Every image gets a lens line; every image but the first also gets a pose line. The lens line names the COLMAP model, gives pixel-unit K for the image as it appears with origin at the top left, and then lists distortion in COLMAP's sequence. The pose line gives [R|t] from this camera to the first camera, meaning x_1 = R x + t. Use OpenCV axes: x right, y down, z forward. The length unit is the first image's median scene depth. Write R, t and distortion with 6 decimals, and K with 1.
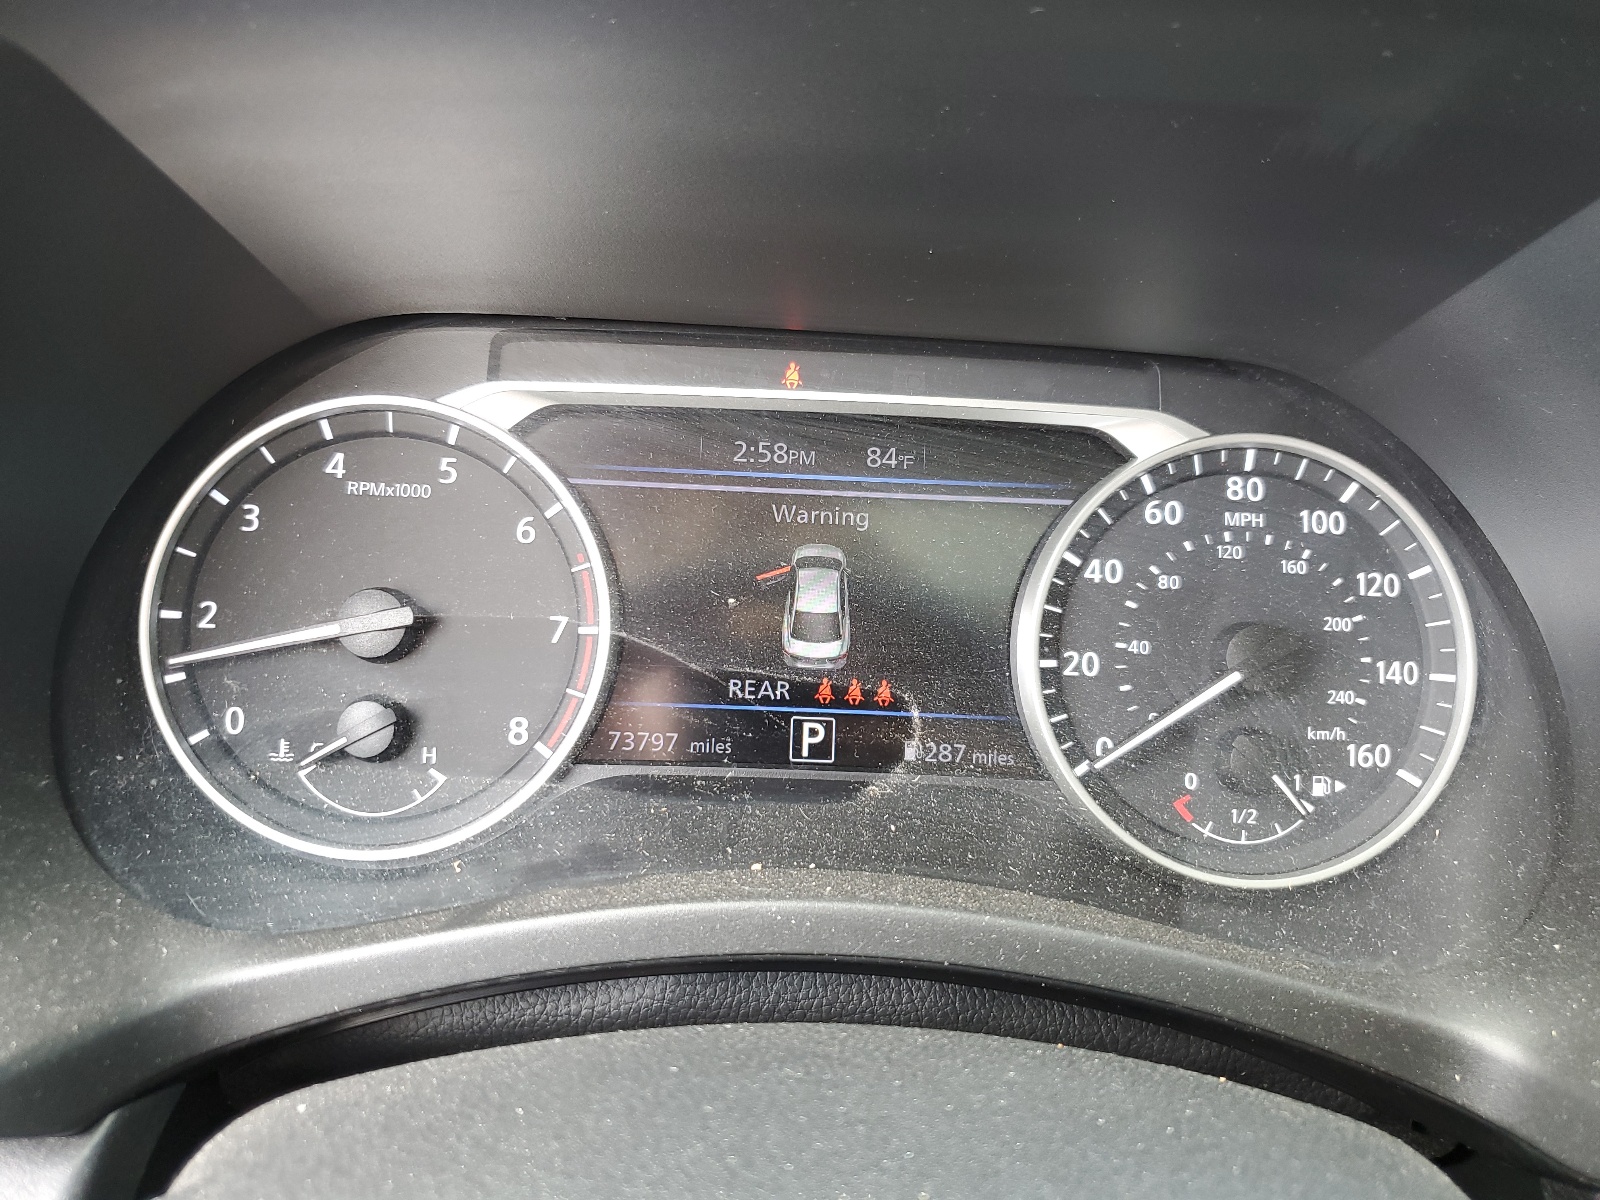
lens RADIAL K [[1199.0, 0, 798.4], [0, 1199.0, 598.3], [0, 0, 1]] dist [-0.009129, -0.000168]
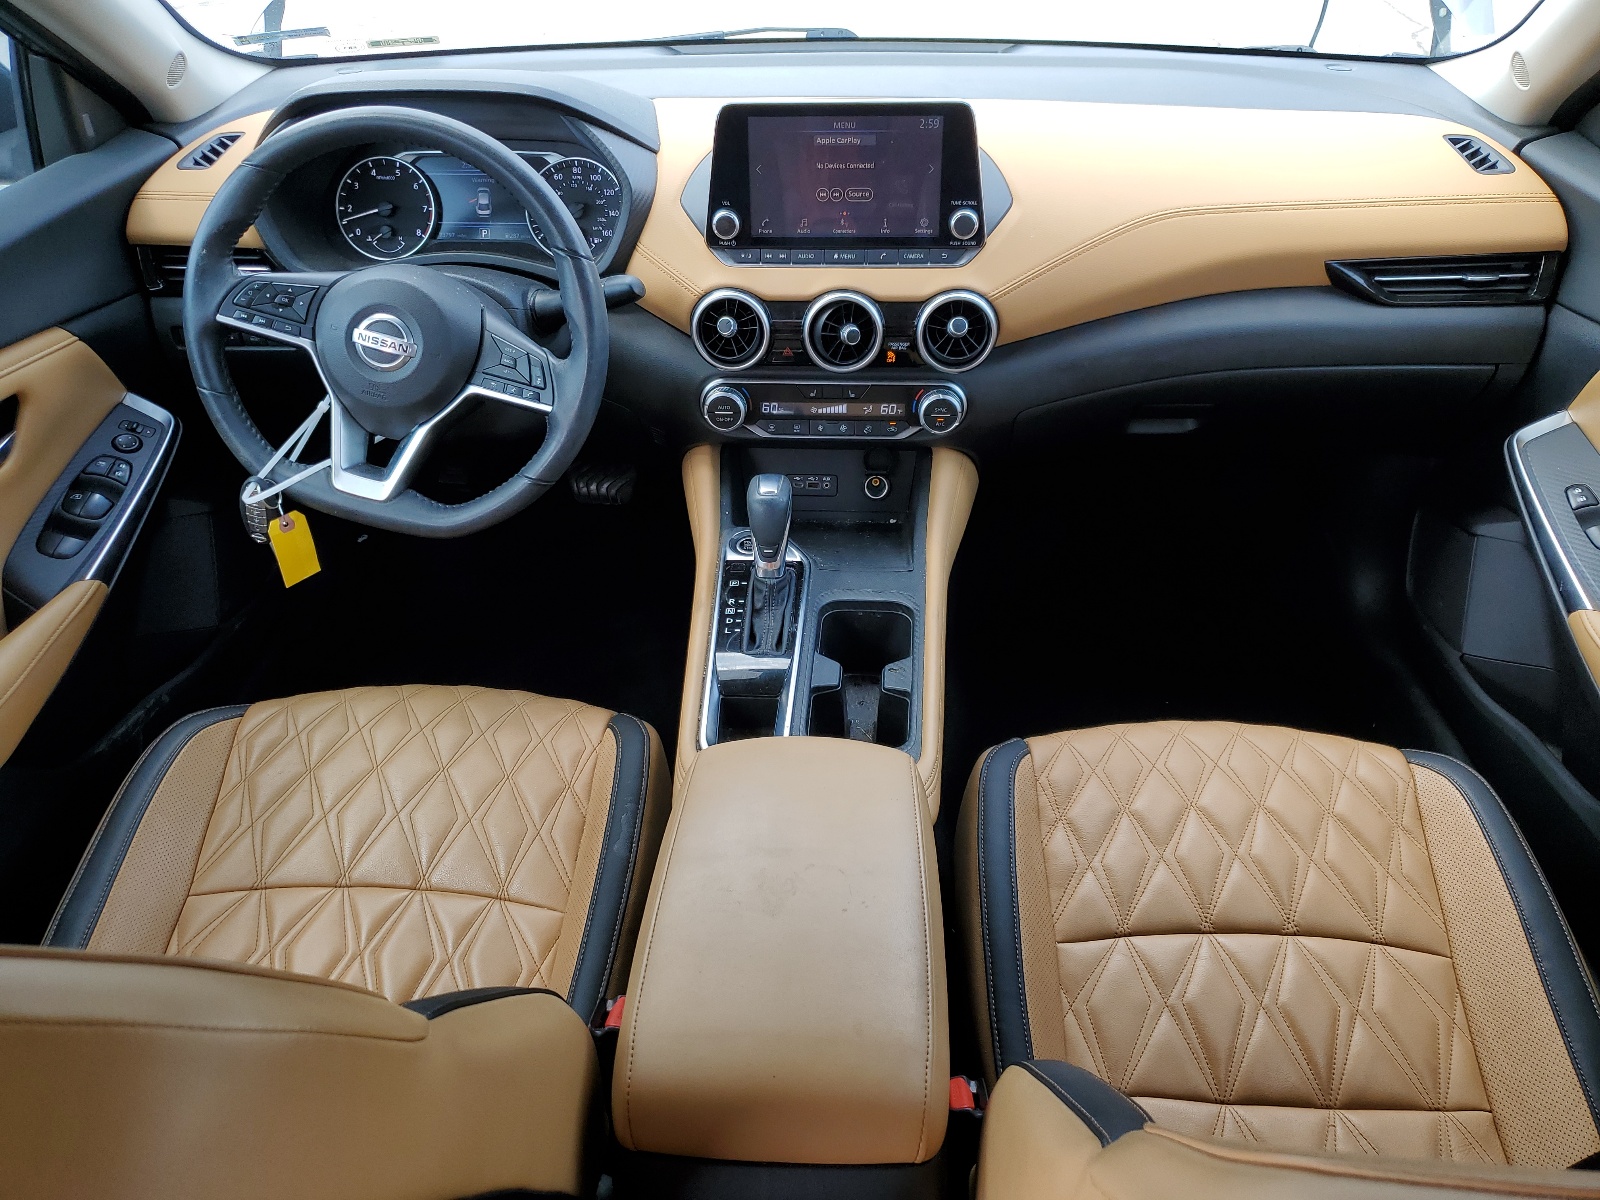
lens RADIAL K [[1199.0, 0, 802.7], [0, 1199.0, 600.2], [0, 0, 1]] dist [-0.009129, -0.000168]
pose [[0.996690, -0.008311, -0.080869, 1.567774], [0.027457, 0.970718, 0.238648, 0.419546], [0.076517, -0.240079, 0.967733, -3.606006]]
